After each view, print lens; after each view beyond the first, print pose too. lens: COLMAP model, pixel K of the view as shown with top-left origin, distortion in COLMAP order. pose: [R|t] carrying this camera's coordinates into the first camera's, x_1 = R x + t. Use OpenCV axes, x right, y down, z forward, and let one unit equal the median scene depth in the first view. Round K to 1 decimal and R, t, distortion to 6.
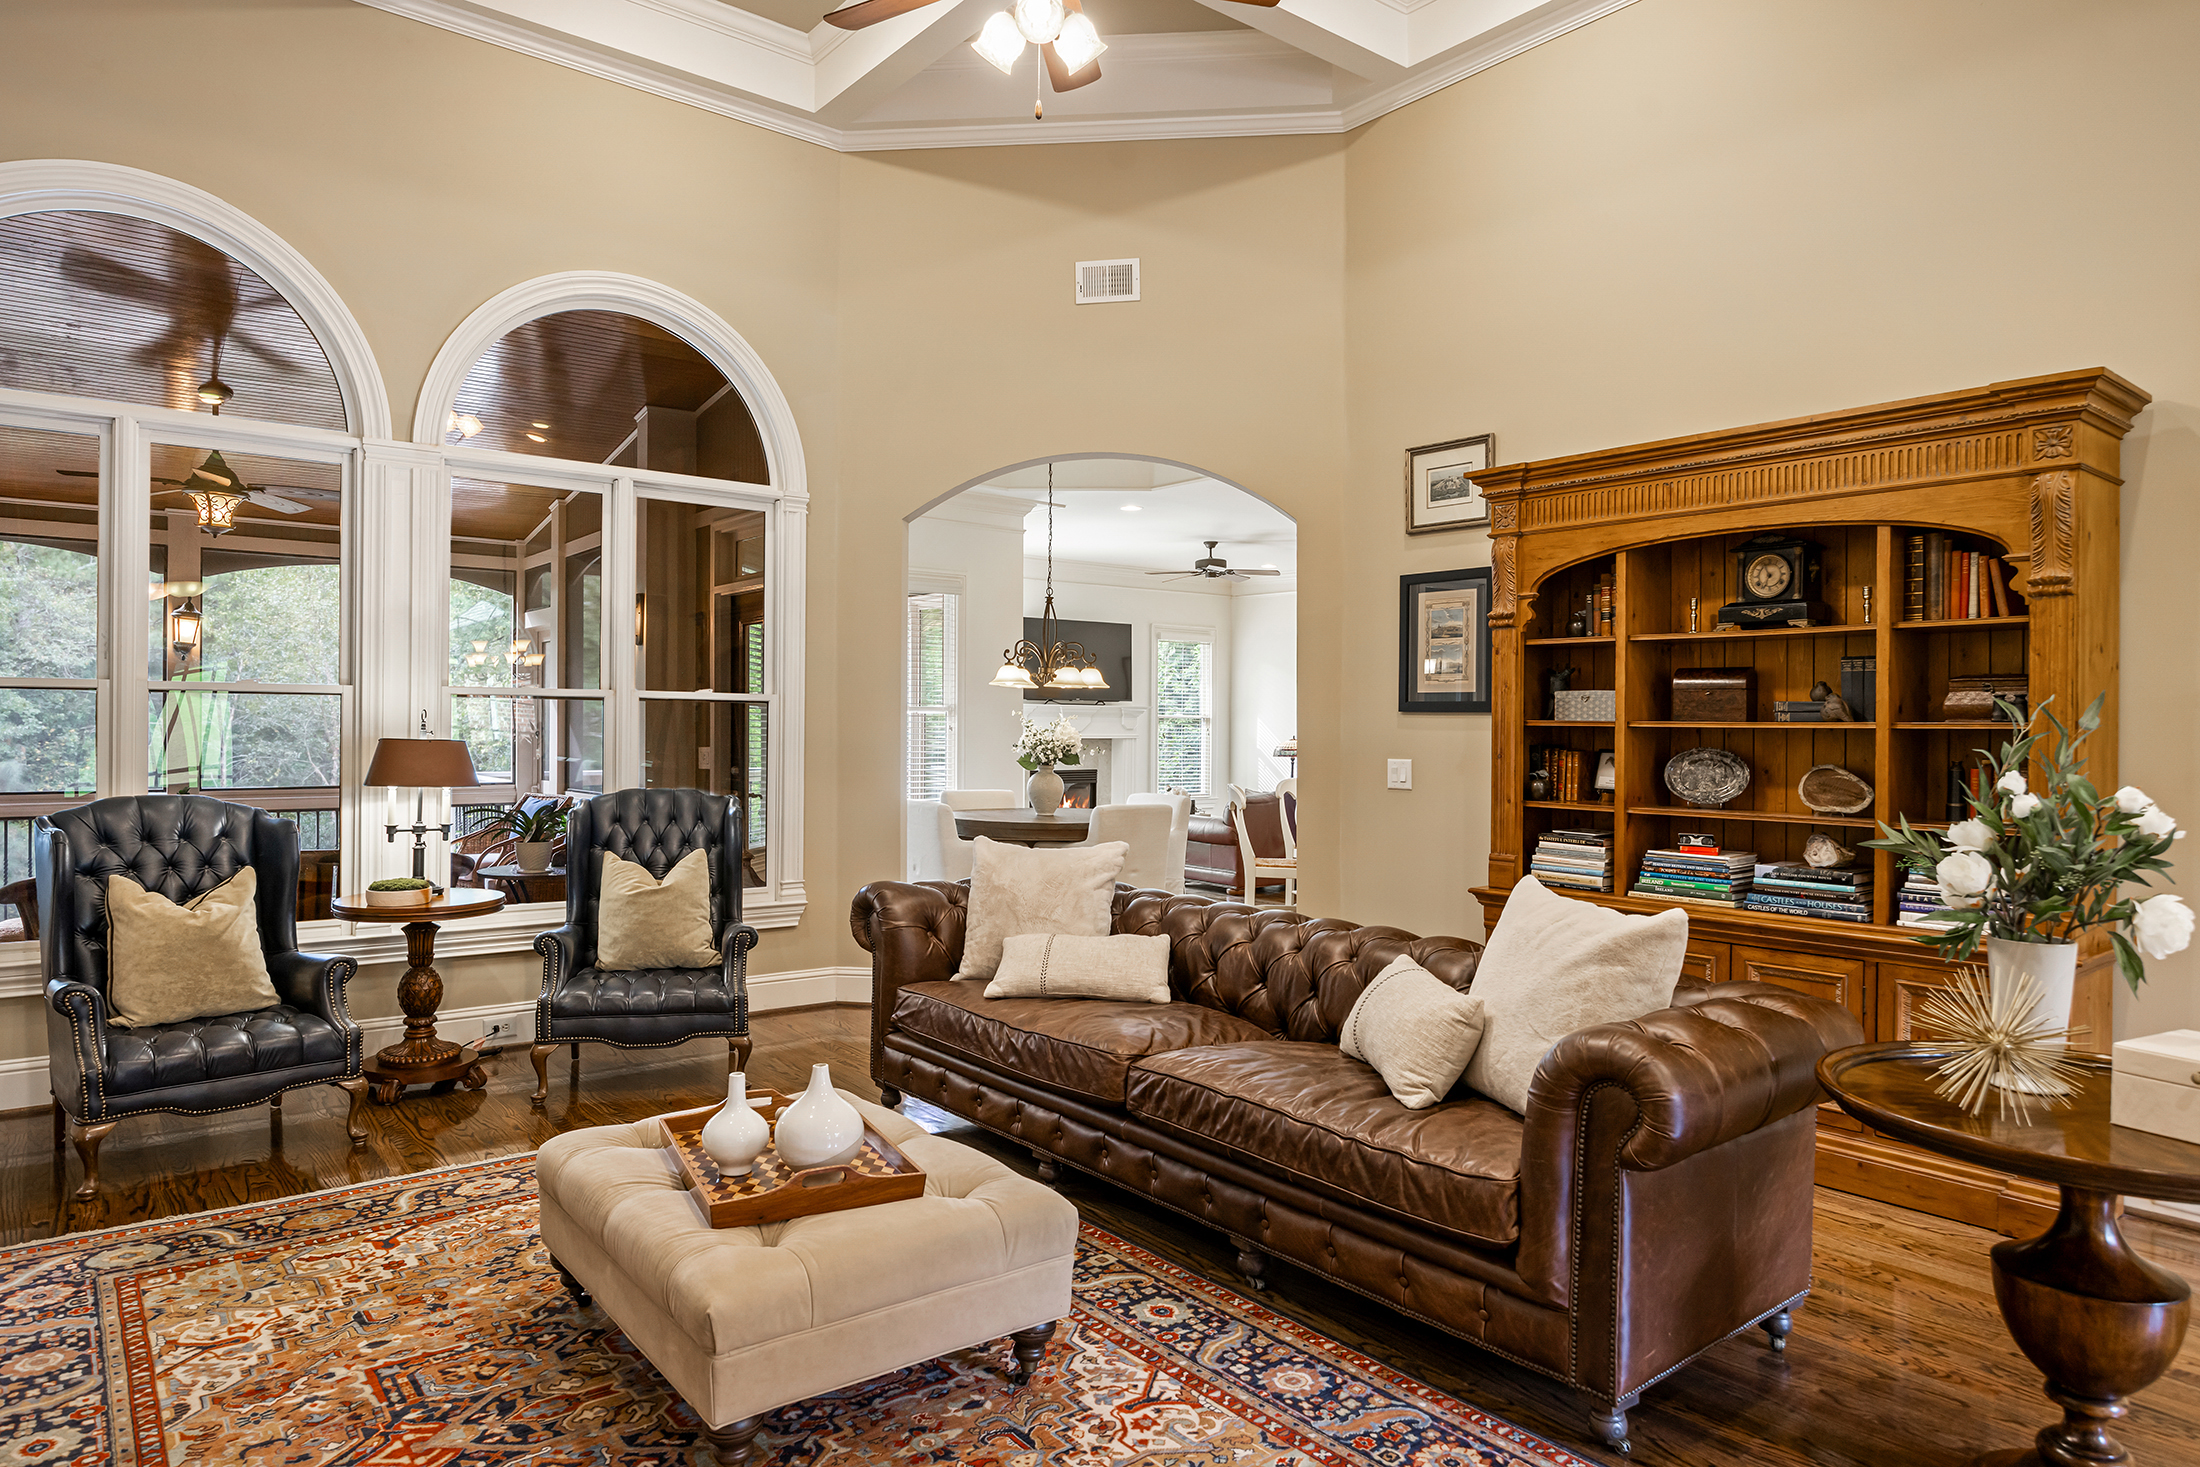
lens RADIAL K [[1327.2, 0, 1104.3], [0, 1327.2, 727.2], [0, 0, 1]] dist [-0.010224, -0.000580]
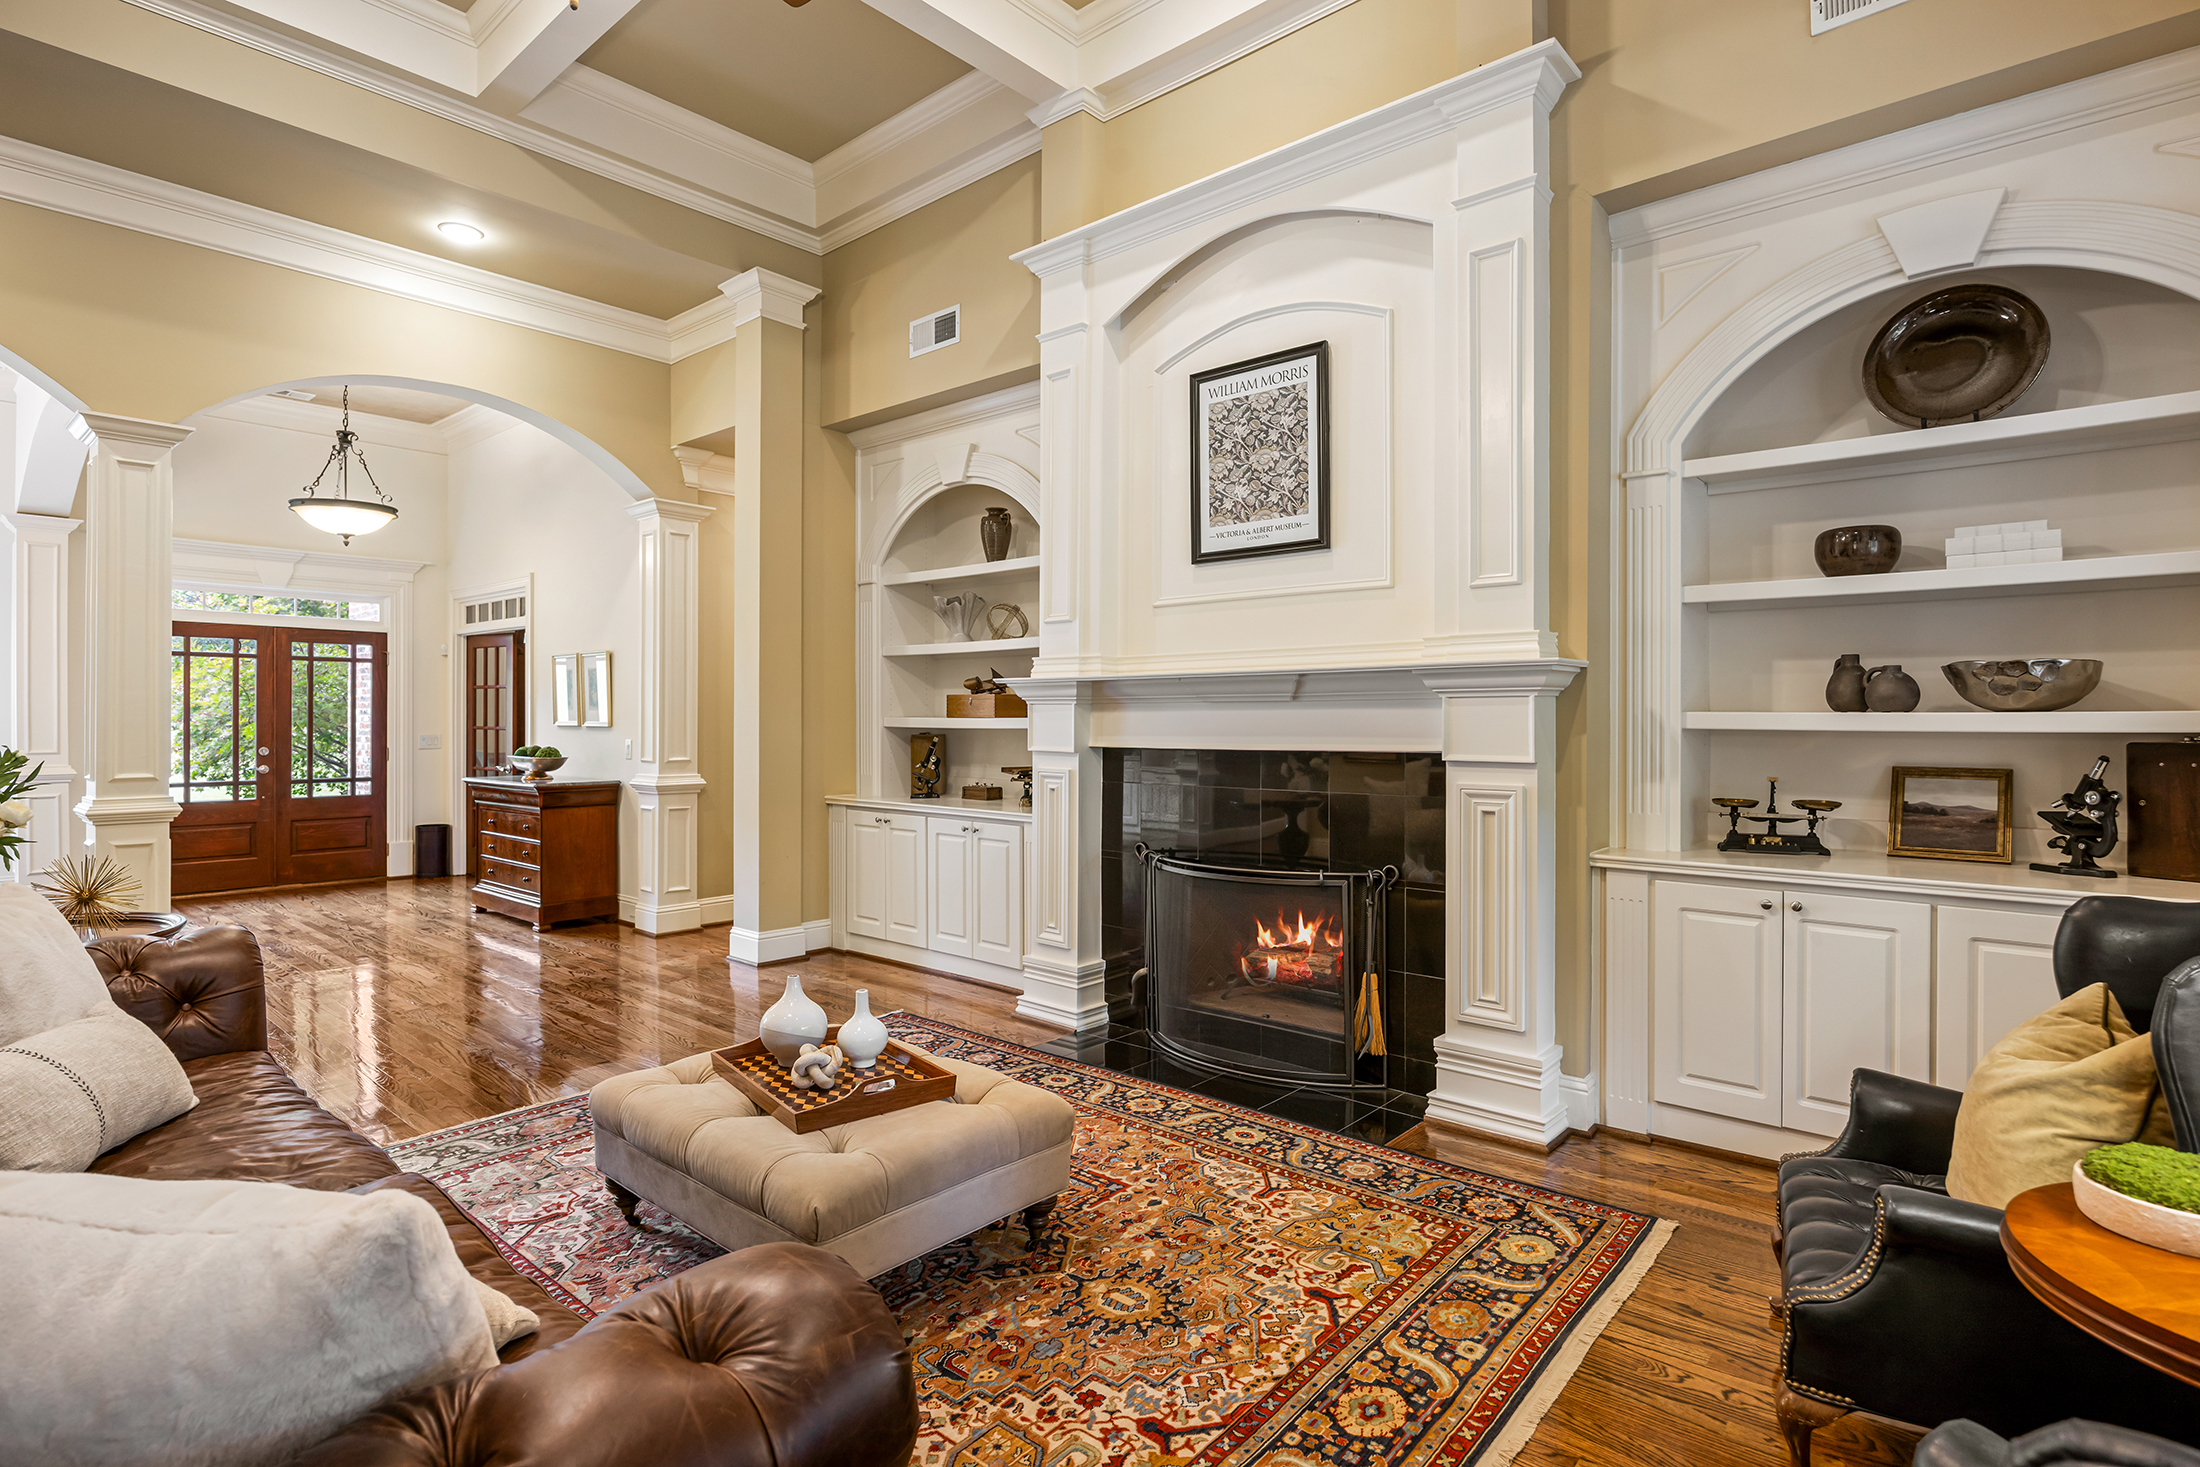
lens RADIAL K [[1093.8, 0, 1110.5], [0, 1093.8, 718.2], [0, 0, 1]] dist [-0.009681, -0.000486]
pose [[-0.983358, -0.006936, -0.181547, -0.205853], [-0.007170, 0.999974, 0.000633, -0.005444], [0.181538, 0.001925, -0.983382, 1.352449]]
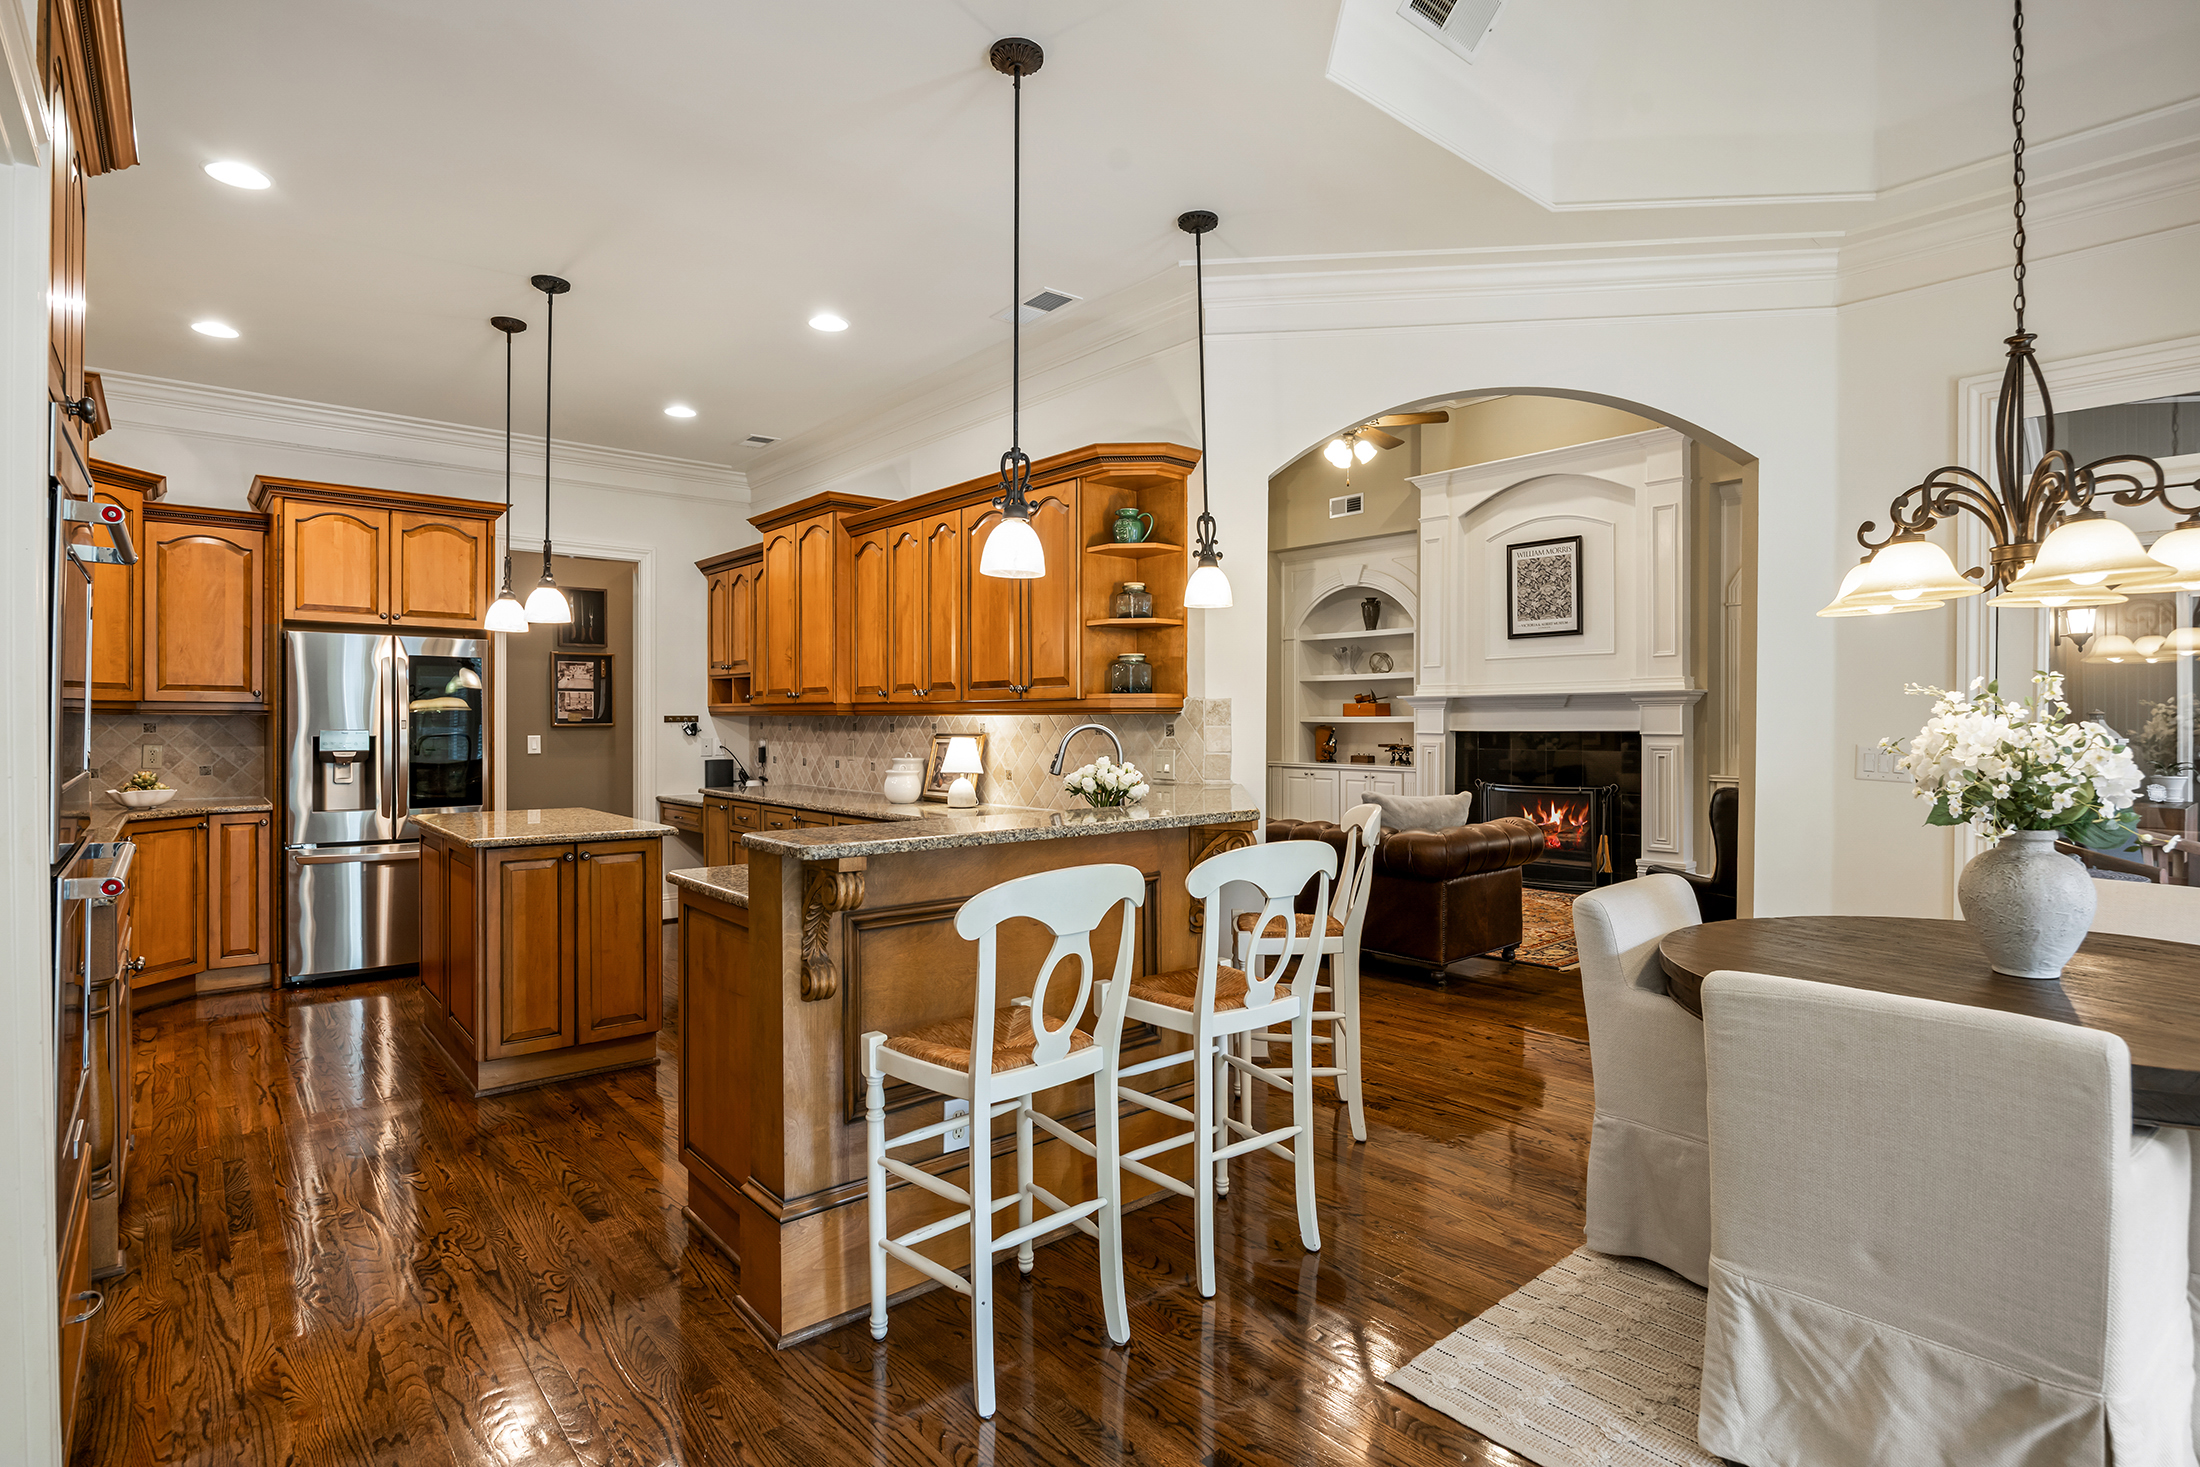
lens RADIAL K [[1093.8, 0, 1114.3], [0, 1093.8, 726.8], [0, 0, 1]] dist [-0.009681, -0.000486]
pose [[-0.999523, -0.004411, -0.030580, 0.366408], [-0.004665, 0.999955, 0.008224, 0.002105], [0.030542, 0.008362, -0.999498, 2.450463]]
